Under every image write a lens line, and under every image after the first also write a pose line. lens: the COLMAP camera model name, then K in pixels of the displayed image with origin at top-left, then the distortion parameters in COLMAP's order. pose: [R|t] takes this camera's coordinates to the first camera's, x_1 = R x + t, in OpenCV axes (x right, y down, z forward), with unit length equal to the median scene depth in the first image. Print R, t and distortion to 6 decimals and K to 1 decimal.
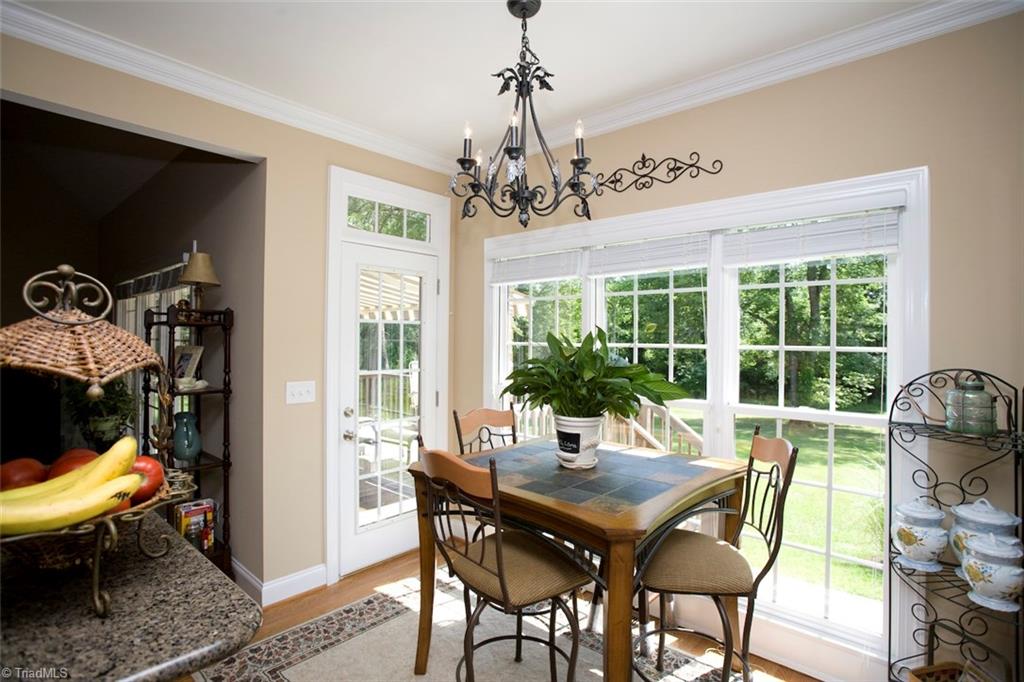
lens RADIAL K [[497.8, 0, 514.9], [0, 497.8, 334.3], [0, 0, 1]] dist [-0.047197, 0.011524]
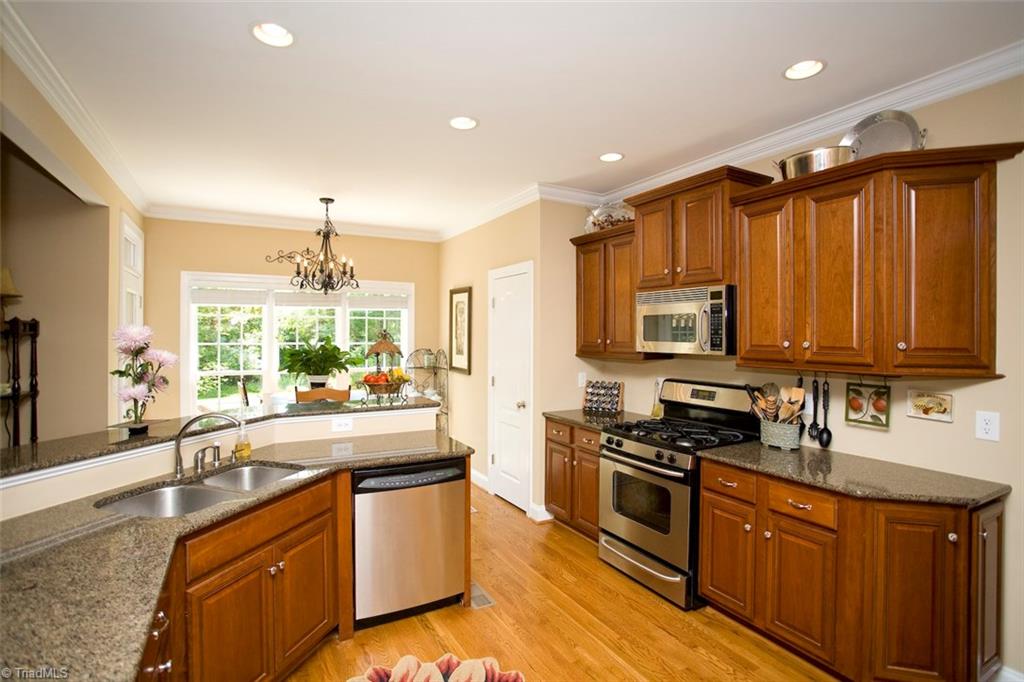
lens RADIAL K [[497.8, 0, 497.3], [0, 497.8, 338.9], [0, 0, 1]] dist [-0.047197, 0.011524]
pose [[0.357135, -0.015658, 0.933921, -1.693831], [-0.010598, 0.999727, 0.020814, -0.056669], [-0.933993, -0.017331, 0.356872, -0.562294]]
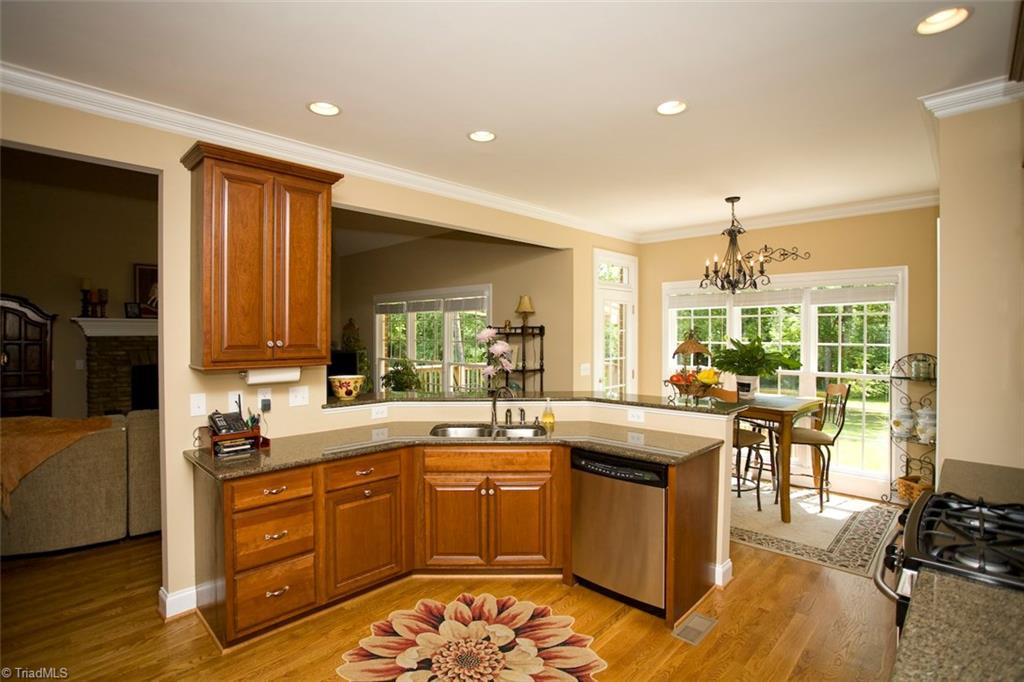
lens RADIAL K [[497.8, 0, 511.9], [0, 497.8, 336.5], [0, 0, 1]] dist [-0.047197, 0.011524]
pose [[0.998696, -0.008212, -0.050385, -0.816348], [0.009036, 0.999829, 0.016154, -0.056573], [0.050244, -0.016588, 0.998599, -1.253846]]
